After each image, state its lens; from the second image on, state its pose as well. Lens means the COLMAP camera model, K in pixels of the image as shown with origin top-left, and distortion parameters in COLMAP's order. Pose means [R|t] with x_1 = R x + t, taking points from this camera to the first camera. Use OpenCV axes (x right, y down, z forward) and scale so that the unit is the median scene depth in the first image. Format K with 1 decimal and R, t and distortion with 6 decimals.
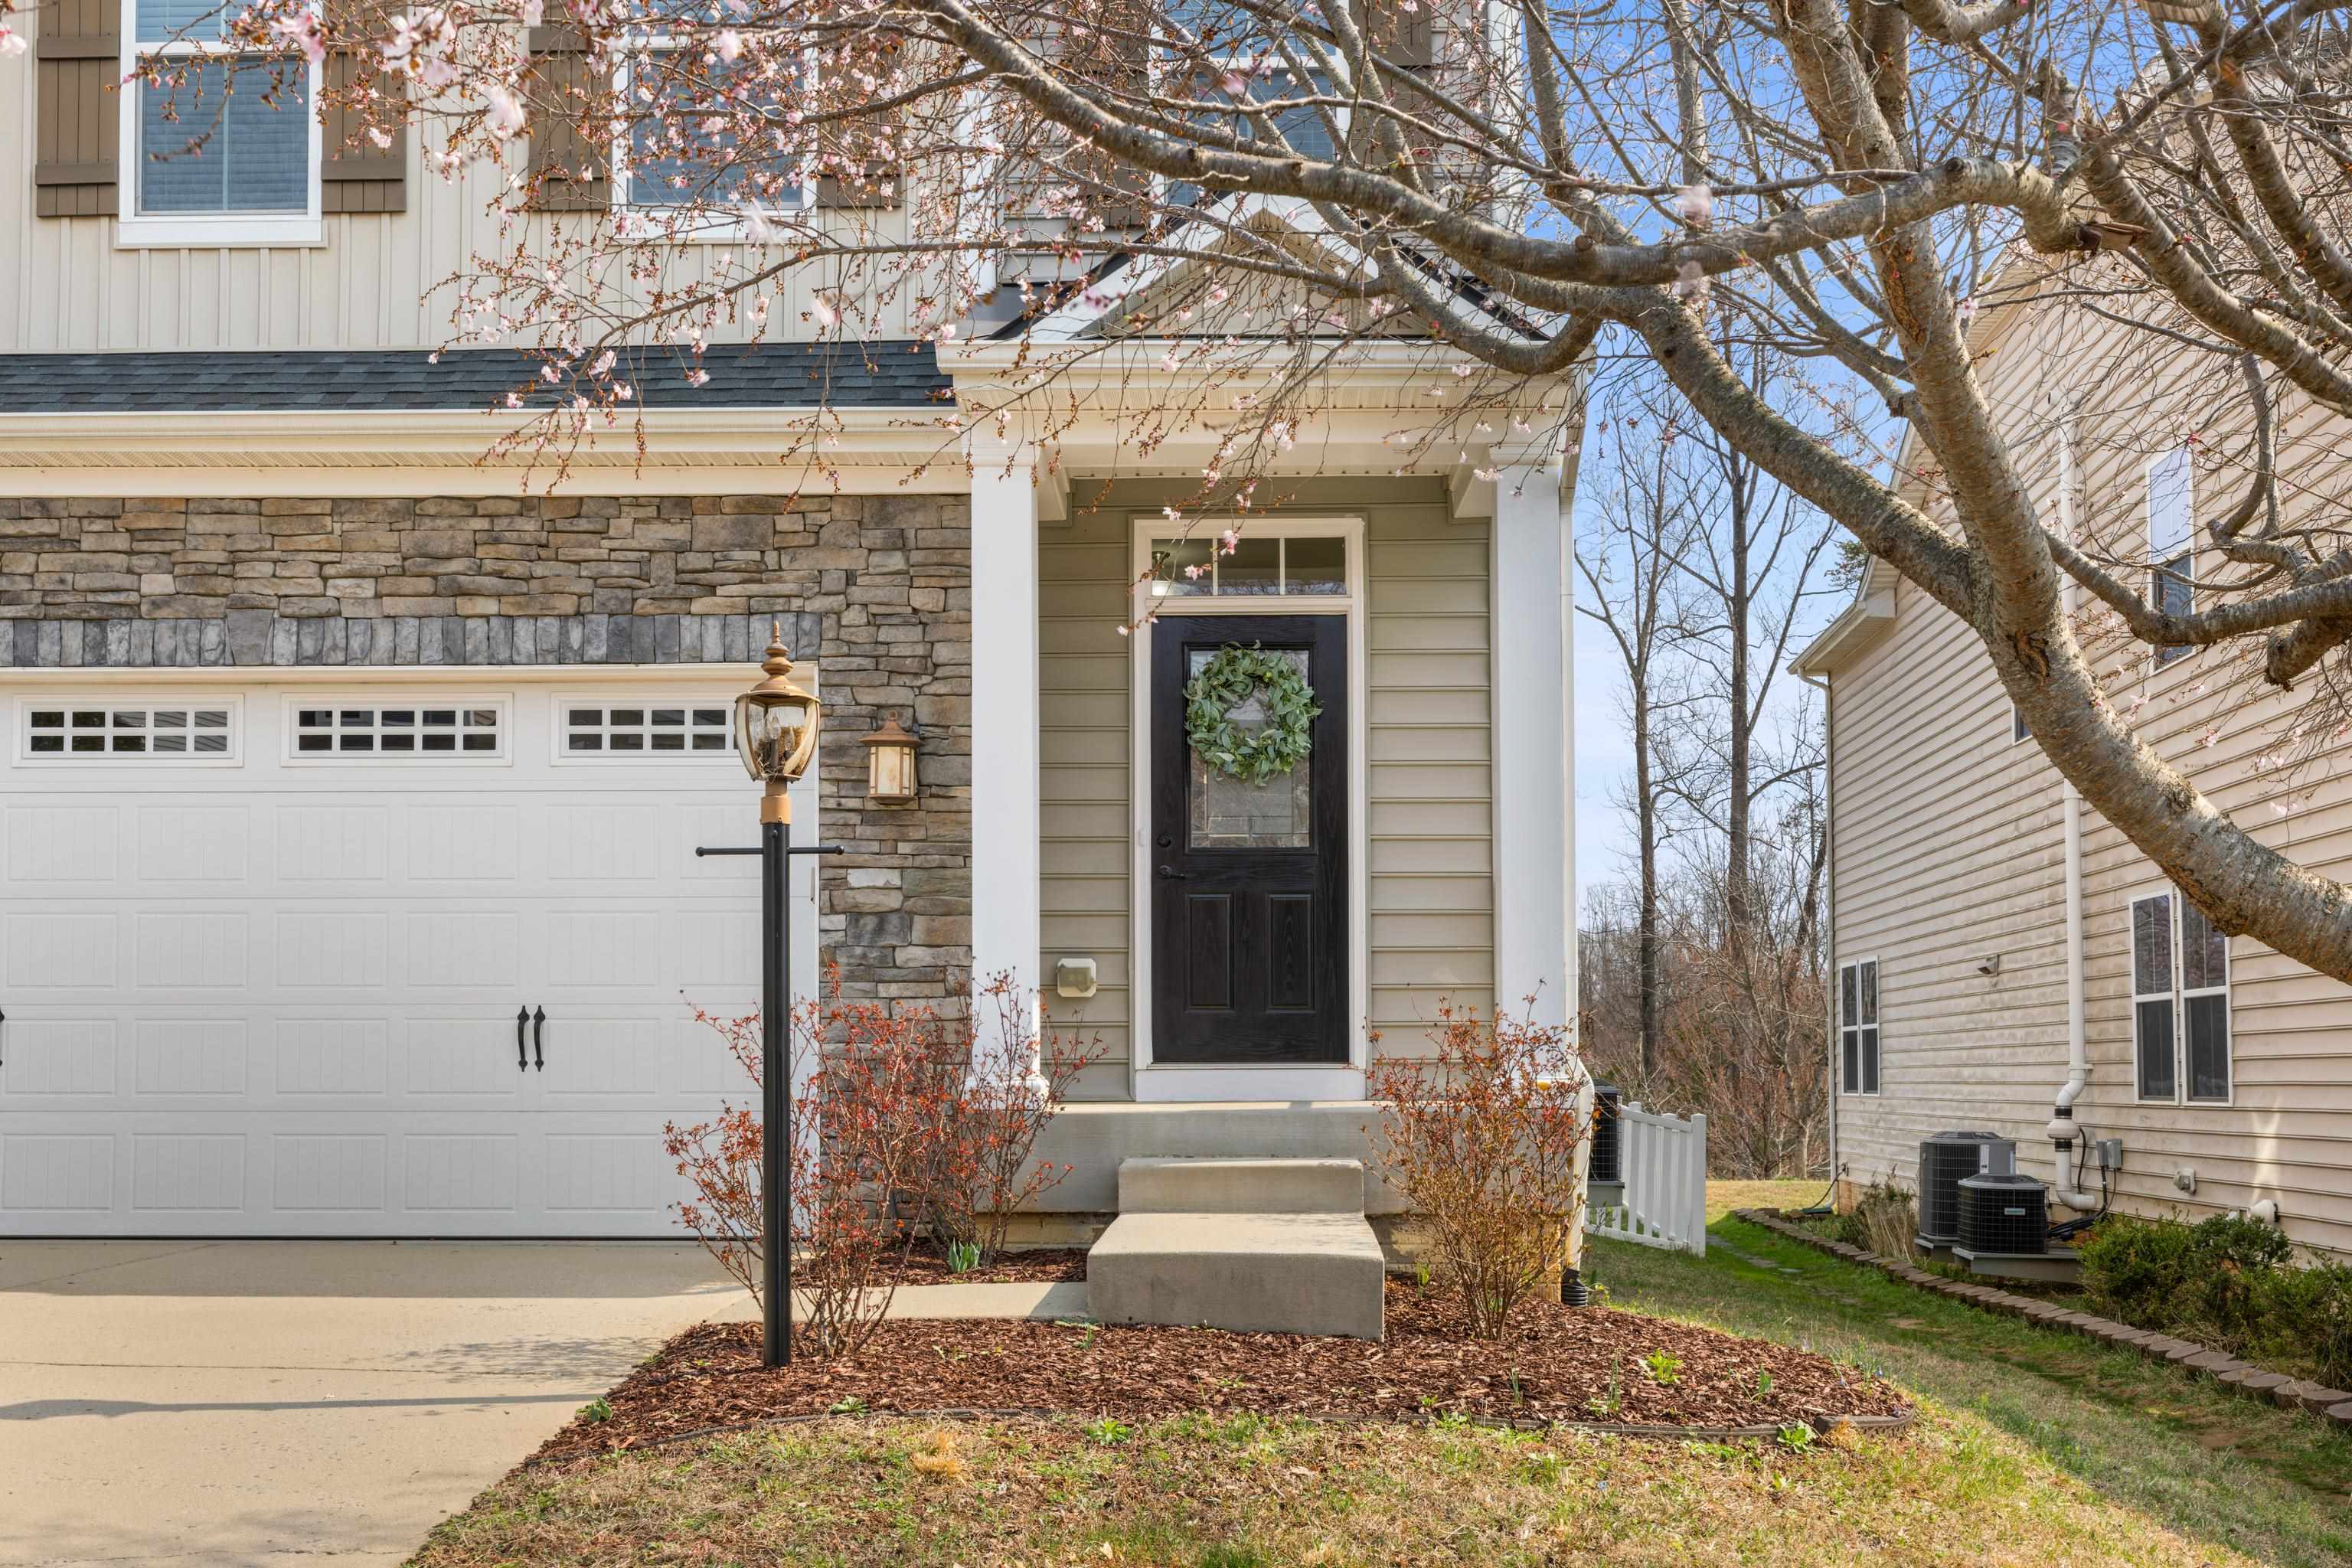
lens RADIAL K [[2388.9, 0, 1176.6], [0, 2388.9, 790.1], [0, 0, 1]] dist [-0.008586, 0.000000]
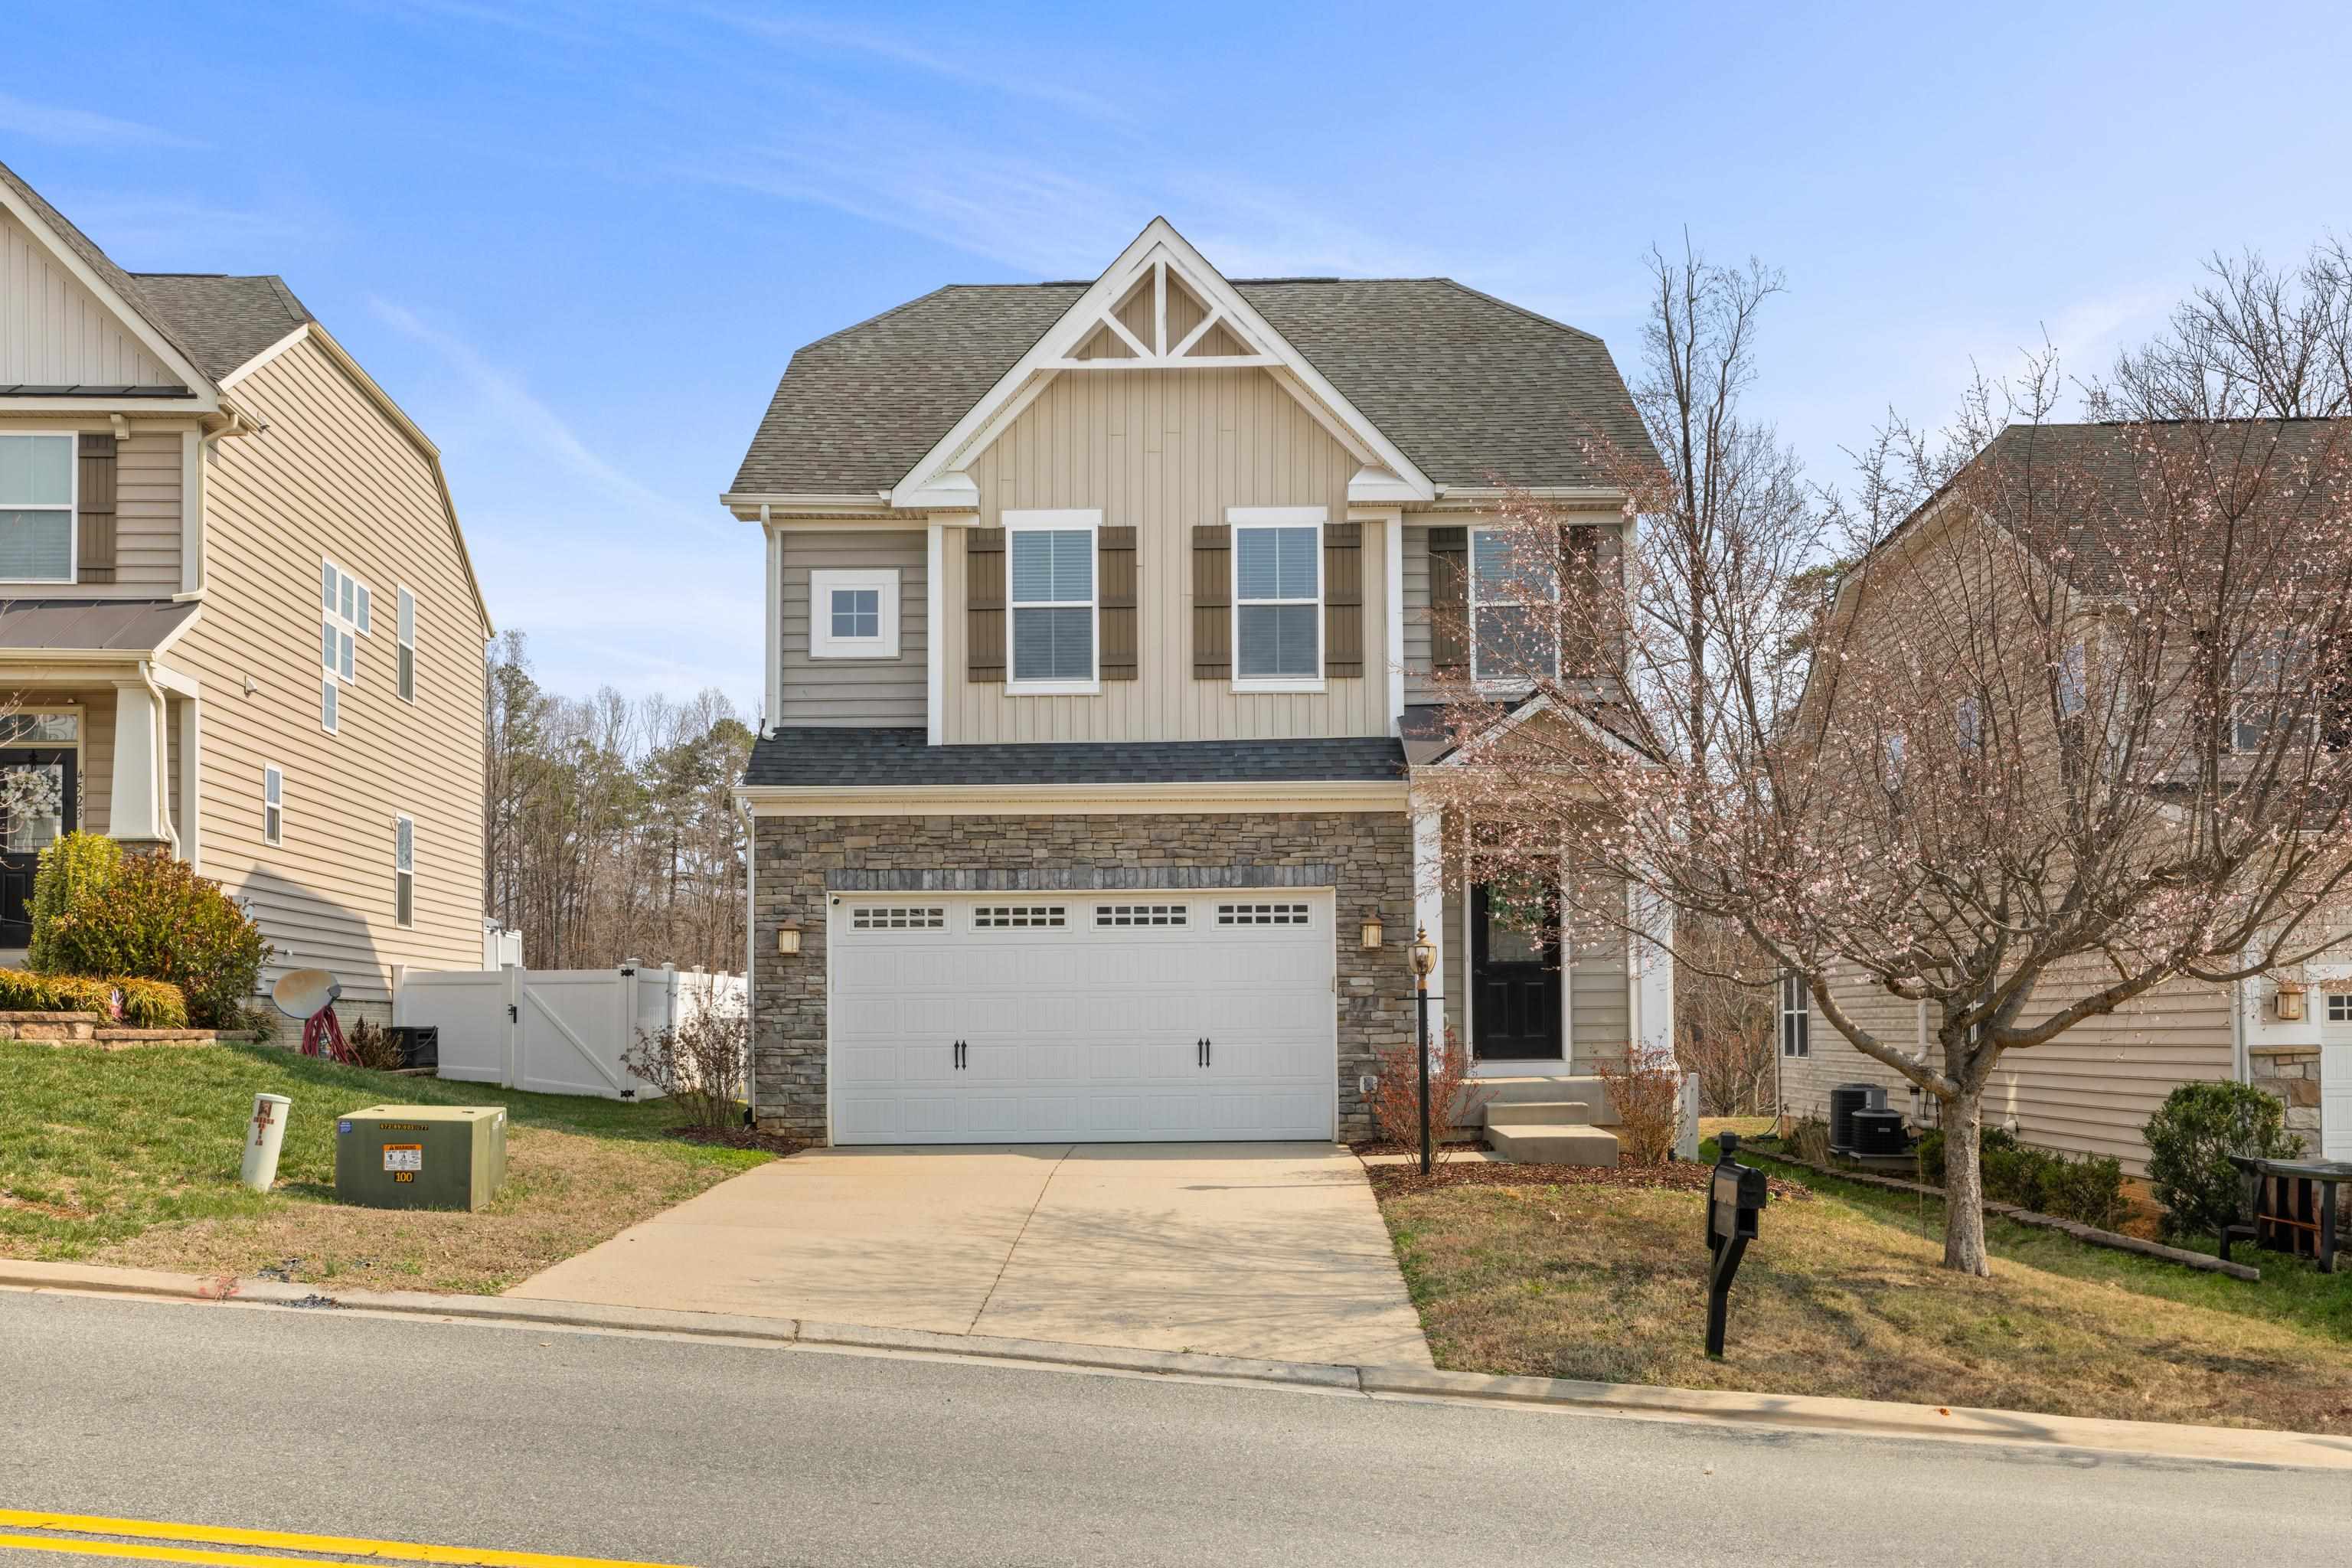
lens RADIAL K [[2388.9, 0, 1175.0], [0, 2388.9, 779.5], [0, 0, 1]] dist [-0.008586, 0.000000]
pose [[0.999707, -0.007481, 0.023002, -0.346264], [0.007108, 0.999843, 0.016261, -0.188678], [-0.023120, -0.016093, 0.999603, -1.234535]]
